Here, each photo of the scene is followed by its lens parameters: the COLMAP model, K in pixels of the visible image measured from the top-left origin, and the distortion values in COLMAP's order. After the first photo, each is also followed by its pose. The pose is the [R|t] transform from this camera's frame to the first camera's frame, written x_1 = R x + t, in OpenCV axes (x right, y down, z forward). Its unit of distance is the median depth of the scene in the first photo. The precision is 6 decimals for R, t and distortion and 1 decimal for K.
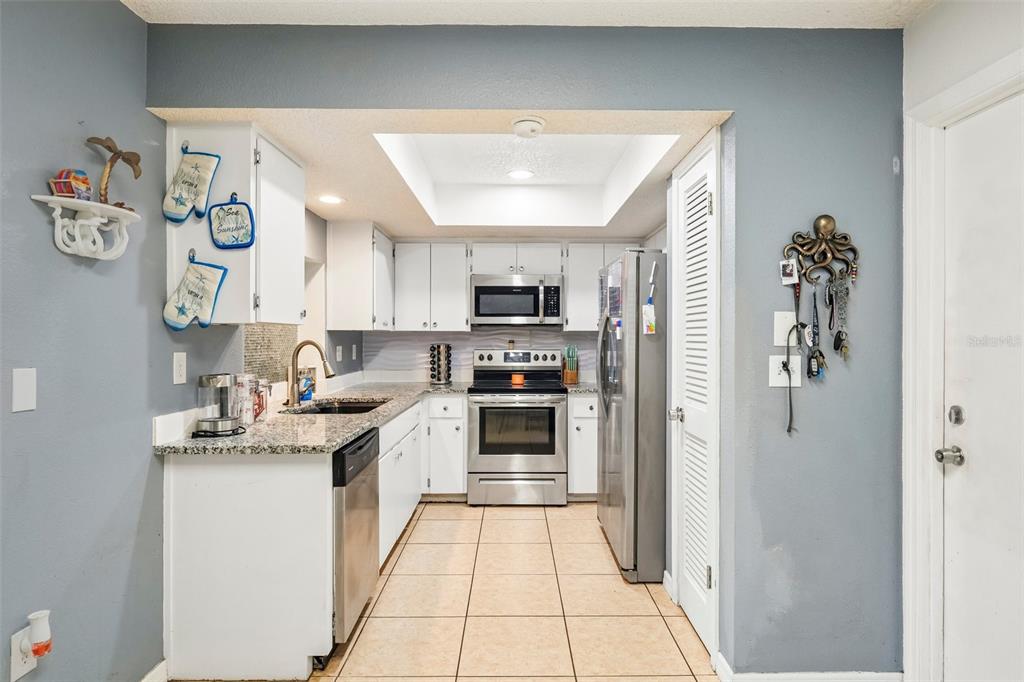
lens RADIAL K [[559.4, 0, 512.0], [0, 559.4, 341.0], [0, 0, 1]] dist [0.002592, -0.000452]
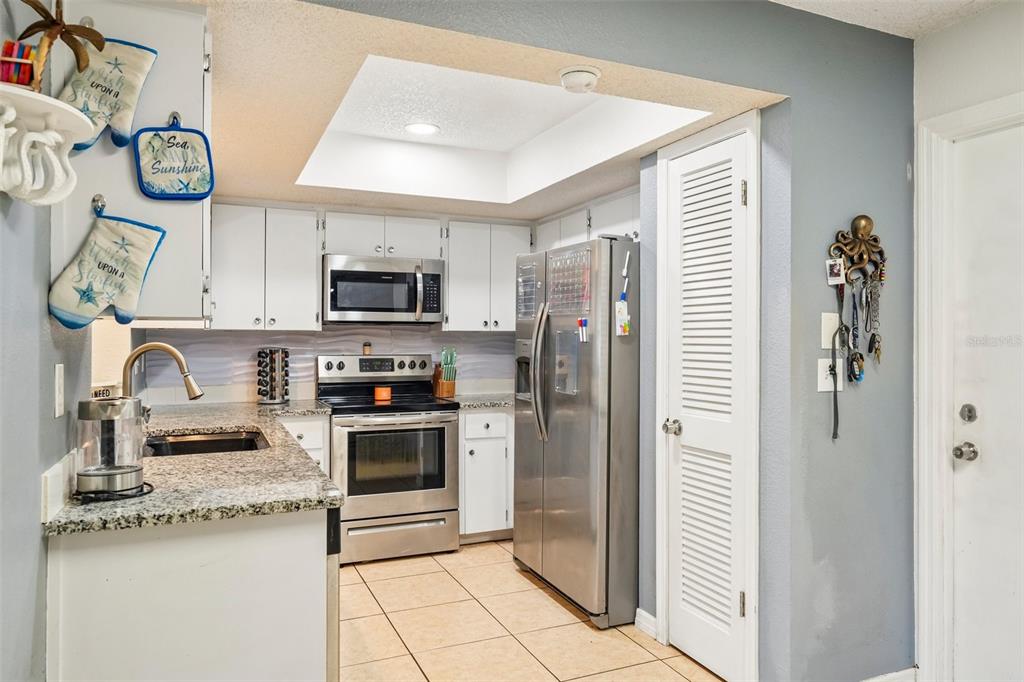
lens RADIAL K [[697.5, 0, 512.3], [0, 697.5, 339.3], [0, 0, 1]] dist [0.003237, 0.001007]
pose [[0.915077, 0.000578, 0.403279, -0.278627], [0.001668, 0.999985, -0.005219, -0.001053], [-0.403276, 0.005449, 0.915062, 0.070622]]
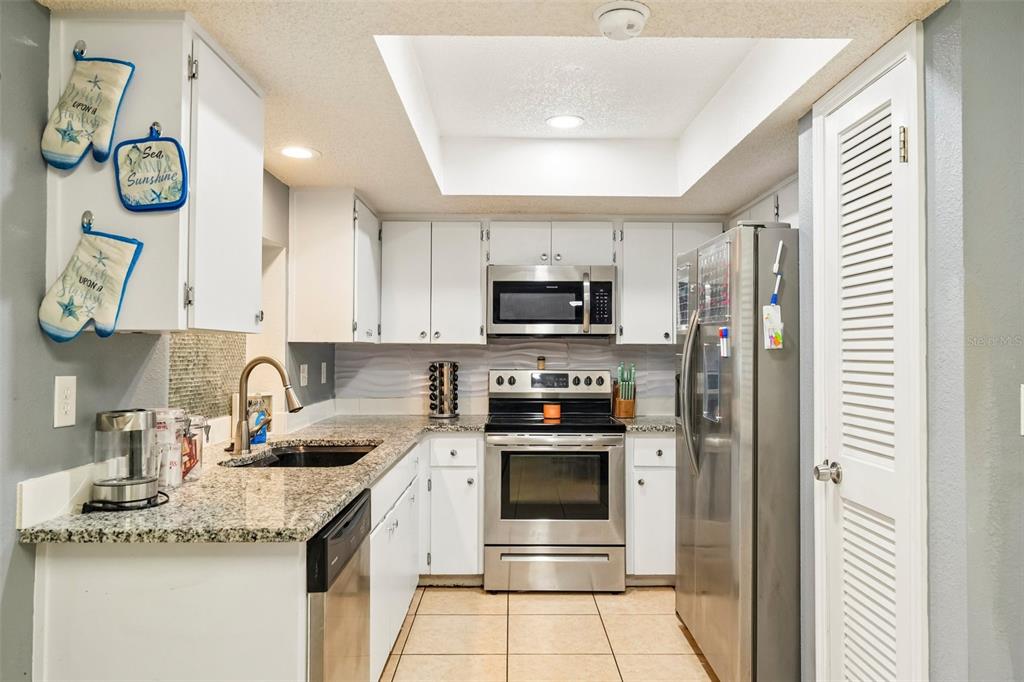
lens RADIAL K [[704.6, 0, 510.9], [0, 704.6, 338.9], [0, 0, 1]] dist [0.002947, -0.001986]
pose [[0.999993, 0.002588, 0.002637, -0.058542], [-0.002520, 0.999668, -0.025660, -0.001530], [-0.002702, 0.025653, 0.999667, 0.126580]]
